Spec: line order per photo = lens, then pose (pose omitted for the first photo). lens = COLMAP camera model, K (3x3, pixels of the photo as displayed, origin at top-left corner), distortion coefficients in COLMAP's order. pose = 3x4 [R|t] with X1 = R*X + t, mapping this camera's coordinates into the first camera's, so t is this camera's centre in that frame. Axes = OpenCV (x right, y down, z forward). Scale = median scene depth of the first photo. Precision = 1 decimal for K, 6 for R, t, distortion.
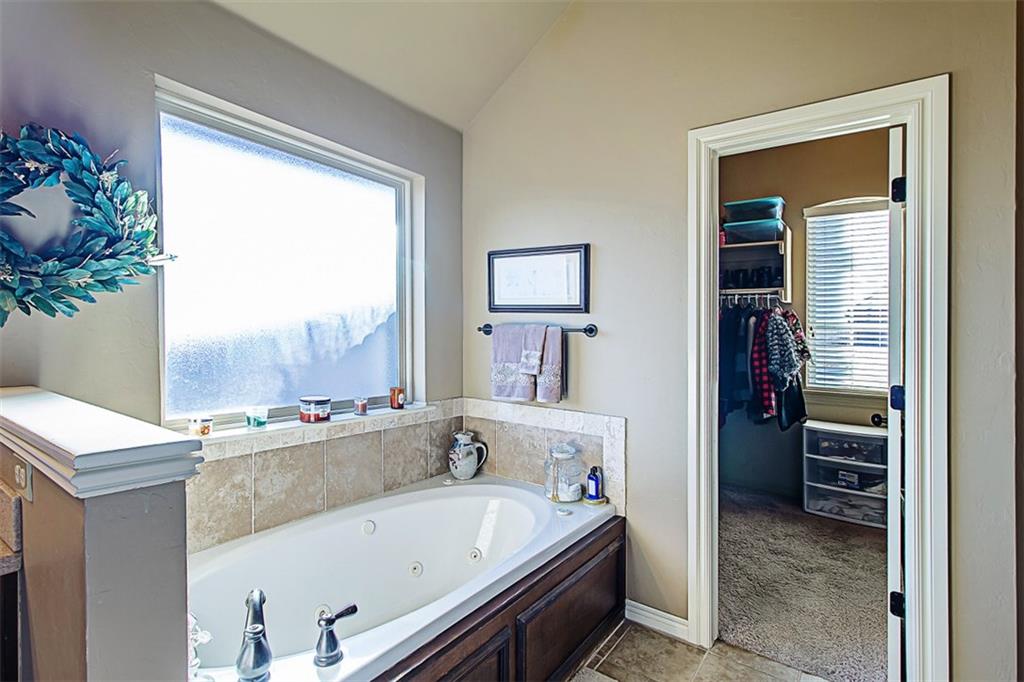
lens RADIAL K [[488.2, 0, 503.1], [0, 488.2, 335.7], [0, 0, 1]] dist [0.014247, -0.000056]
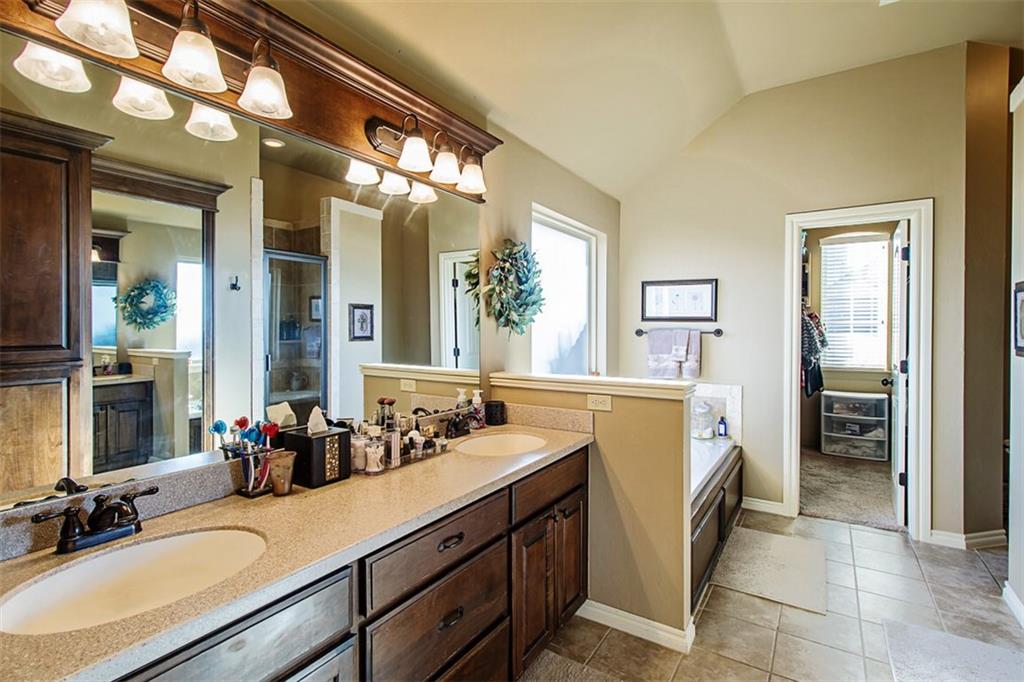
lens RADIAL K [[488.2, 0, 520.4], [0, 488.2, 343.2], [0, 0, 1]] dist [0.014247, -0.000056]
pose [[0.996205, -0.024374, 0.083551, -0.584686], [0.022052, 0.999347, 0.028613, -0.035135], [-0.084194, -0.026662, 0.996093, -0.531213]]
